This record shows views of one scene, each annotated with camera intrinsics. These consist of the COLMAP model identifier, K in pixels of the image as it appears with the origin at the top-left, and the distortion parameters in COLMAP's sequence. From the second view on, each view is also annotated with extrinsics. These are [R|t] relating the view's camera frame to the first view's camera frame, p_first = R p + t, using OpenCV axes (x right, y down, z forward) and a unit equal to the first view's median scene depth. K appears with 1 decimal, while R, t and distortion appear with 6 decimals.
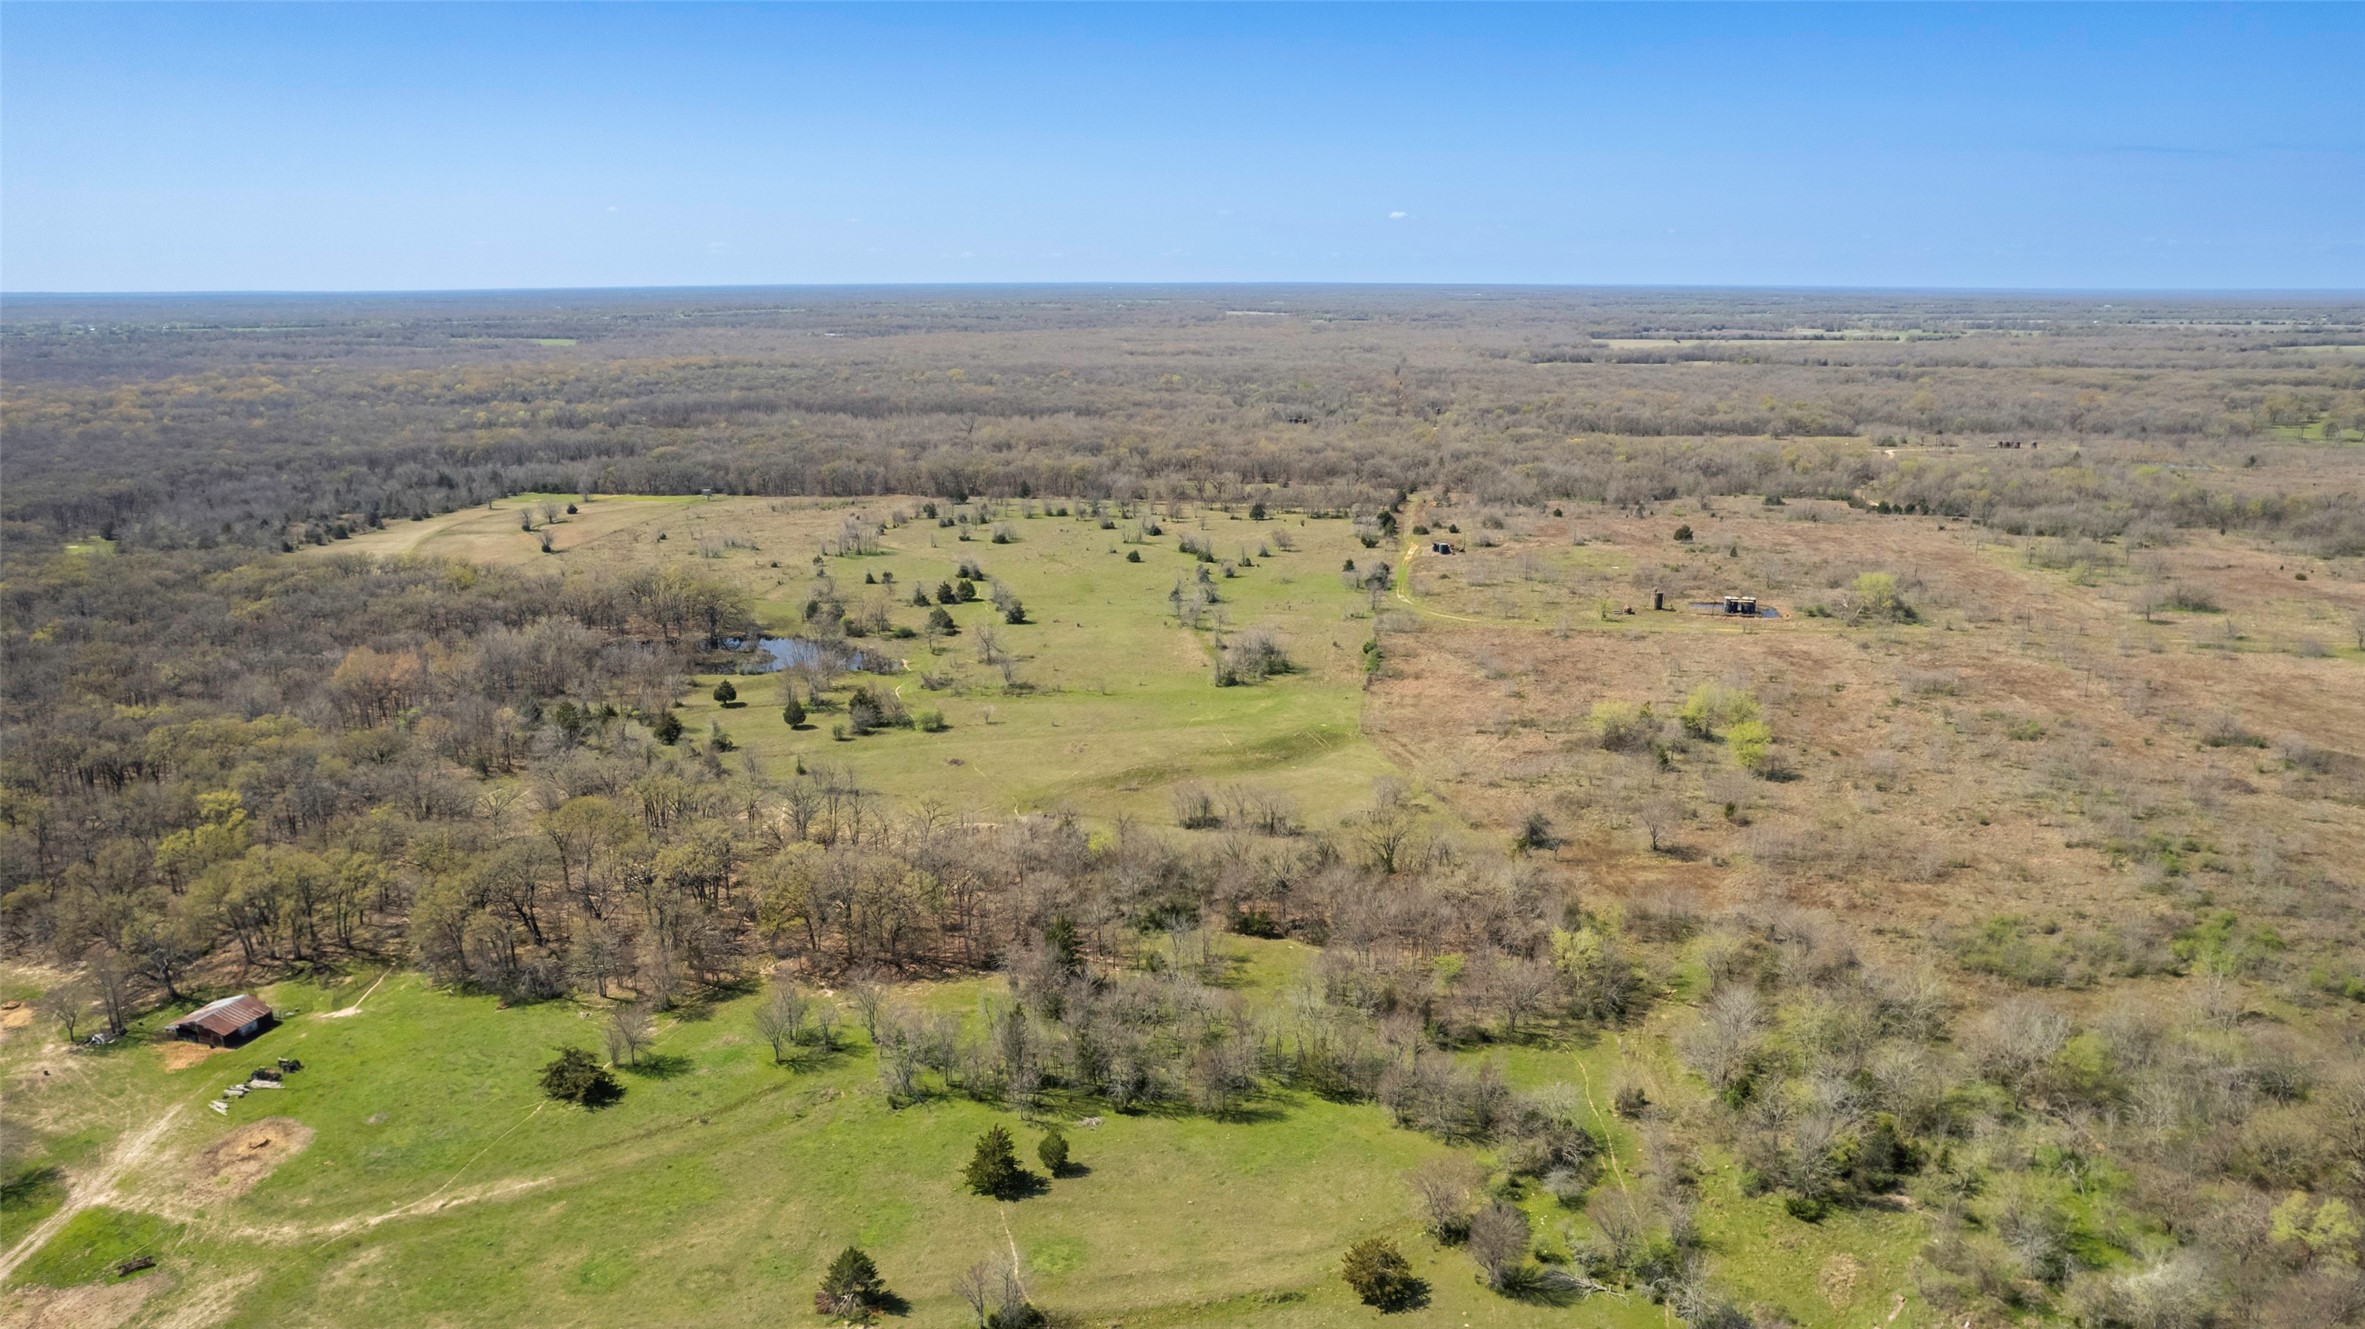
lens RADIAL K [[1534.6, 0, 1180.4], [0, 1534.6, 653.1], [0, 0, 1]] dist [-0.079851, 0.070591]
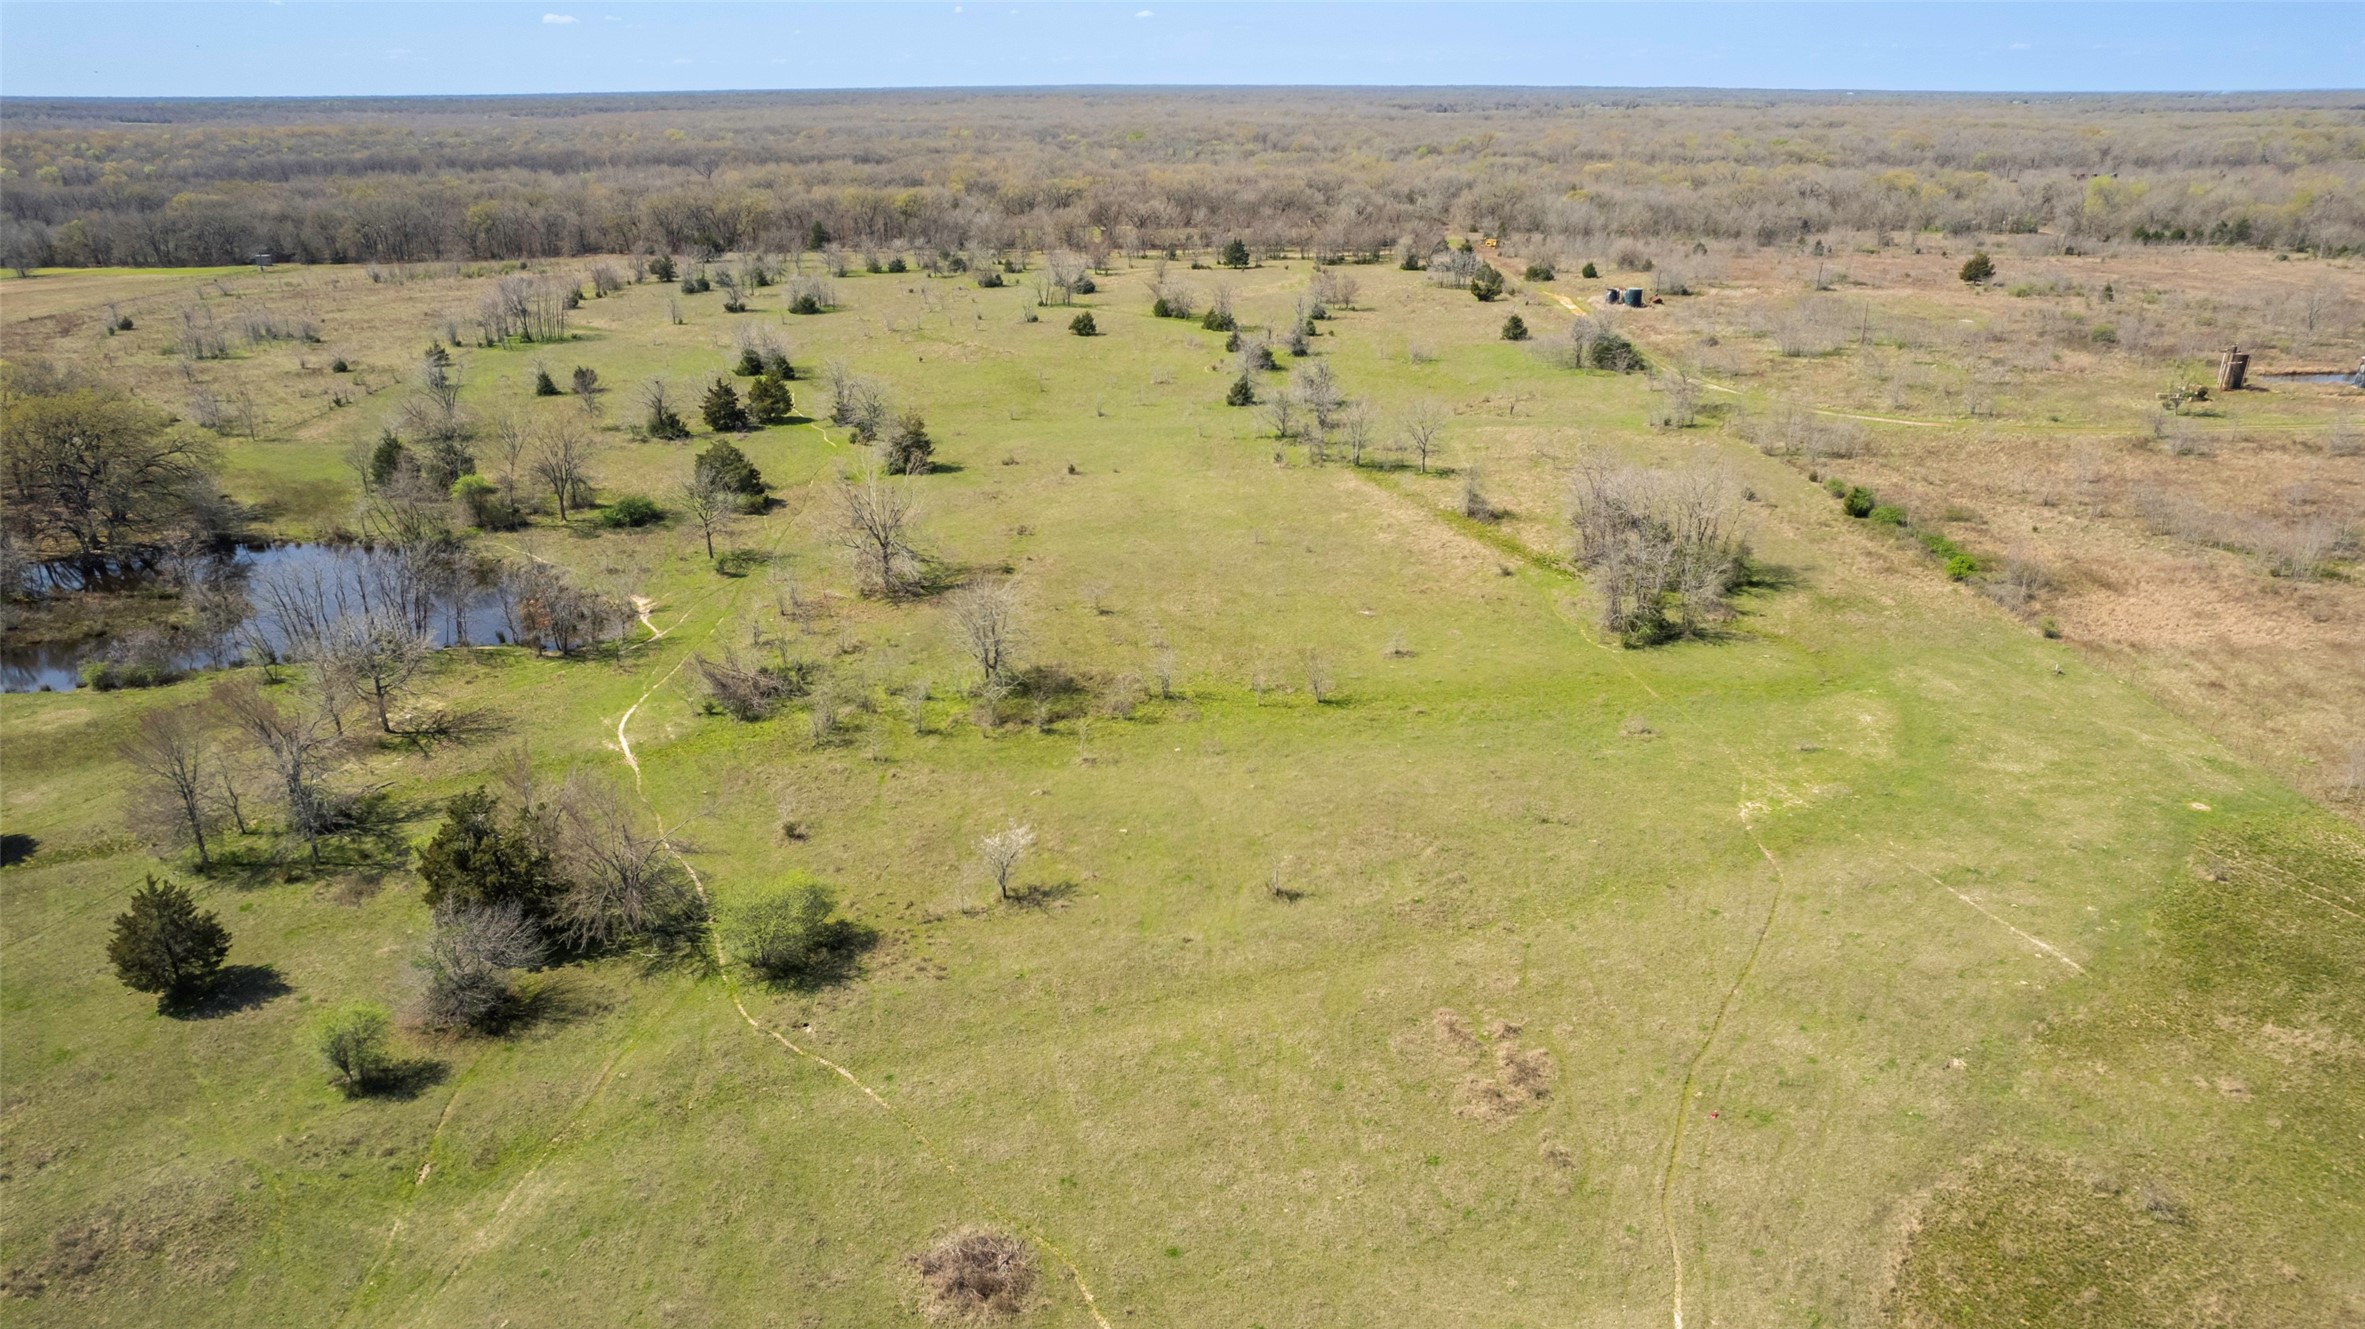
lens RADIAL K [[1505.6, 0, 1179.6], [0, 1505.6, 665.1], [0, 0, 1]] dist [-0.078490, 0.069460]
pose [[0.984818, -0.063988, 0.161367, -0.069996], [0.042579, 0.990227, 0.132808, -0.012293], [-0.168288, -0.123921, 0.977918, 0.392955]]
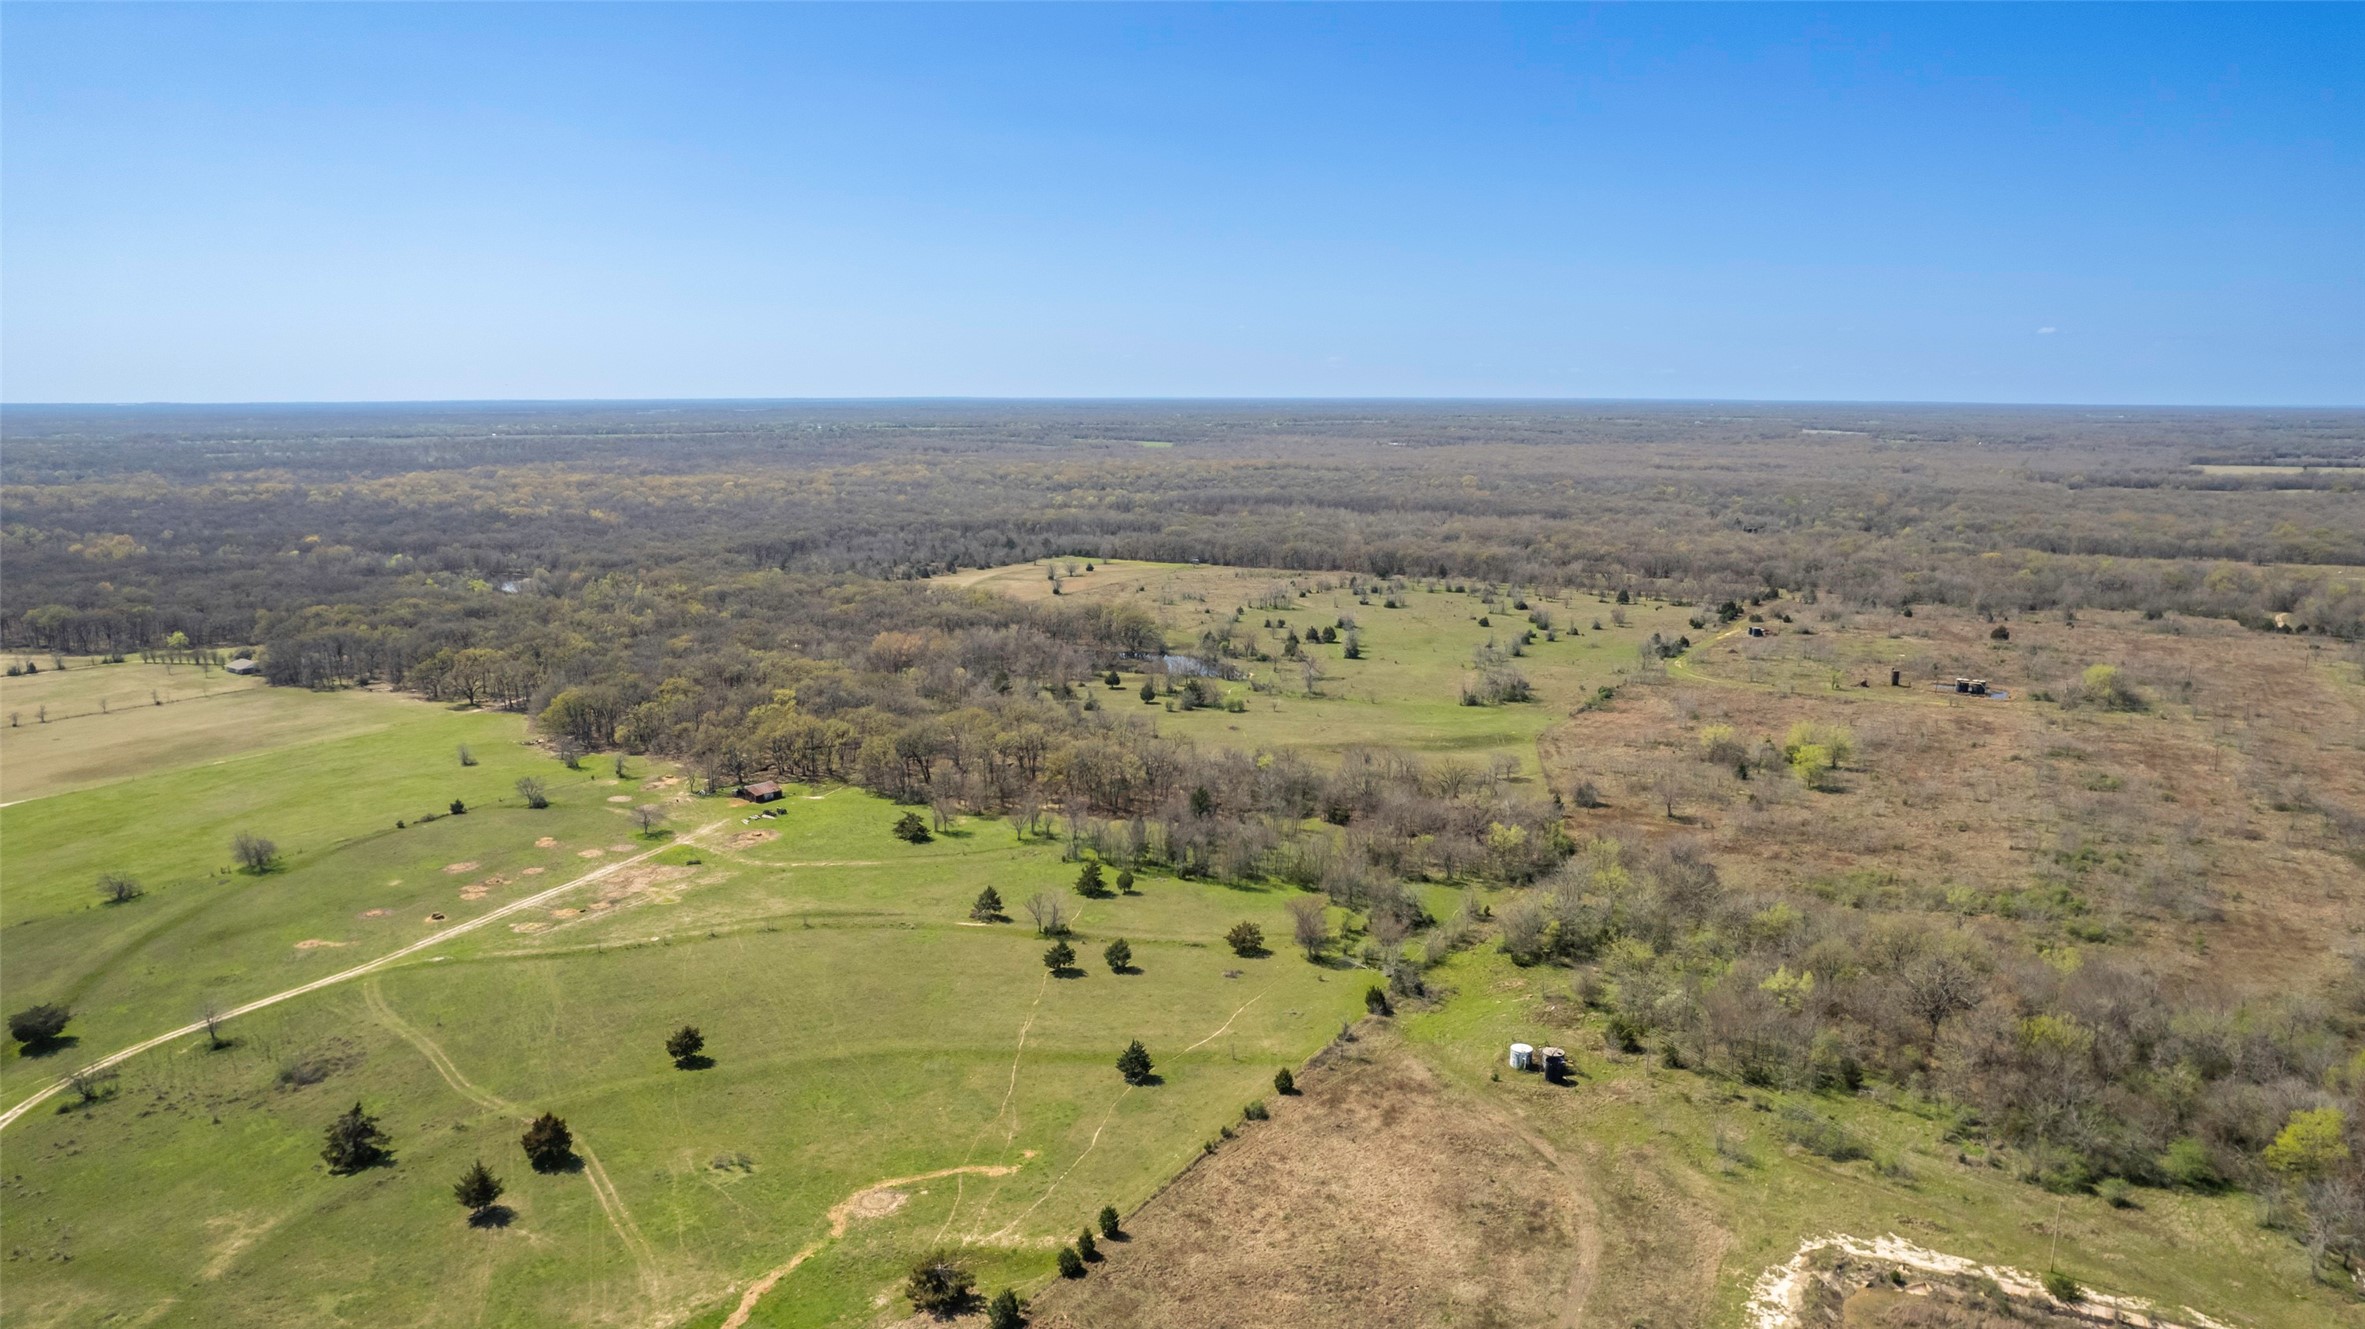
lens RADIAL K [[1514.5, 0, 1184.4], [0, 1514.5, 664.8], [0, 0, 1]] dist [-0.079885, 0.070399]
pose [[0.925671, 0.069821, -0.371830, 0.159833], [-0.092822, 0.994697, -0.044300, 0.037543], [0.366765, 0.075522, 0.927243, -0.163180]]
